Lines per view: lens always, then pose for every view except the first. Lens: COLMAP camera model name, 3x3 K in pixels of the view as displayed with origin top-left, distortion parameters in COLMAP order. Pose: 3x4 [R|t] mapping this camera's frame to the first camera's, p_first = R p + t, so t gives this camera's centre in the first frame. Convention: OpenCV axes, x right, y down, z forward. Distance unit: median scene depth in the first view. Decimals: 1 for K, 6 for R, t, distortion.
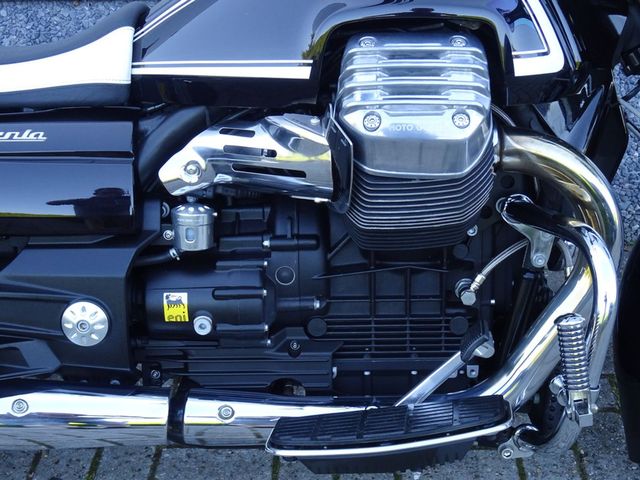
lens RADIAL K [[1022.9, 0, 320.0], [0, 1022.9, 240.0], [0, 0, 1]] dist [0.010592, -0.014829]
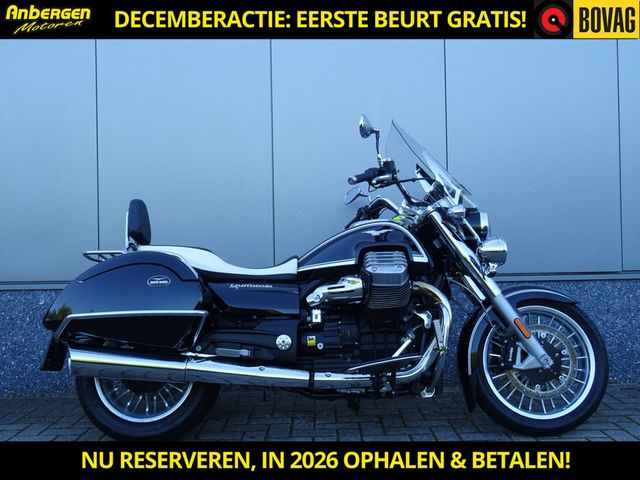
lens RADIAL K [[631.6, 0, 320.0], [0, 631.6, 240.0], [0, 0, 1]] dist [0.018608, 0.011399]
pose [[0.999417, -0.005566, 0.033673, -0.180312], [0.020771, 0.882051, -0.470696, 0.702600], [-0.027082, 0.471122, 0.881652, -0.829112]]
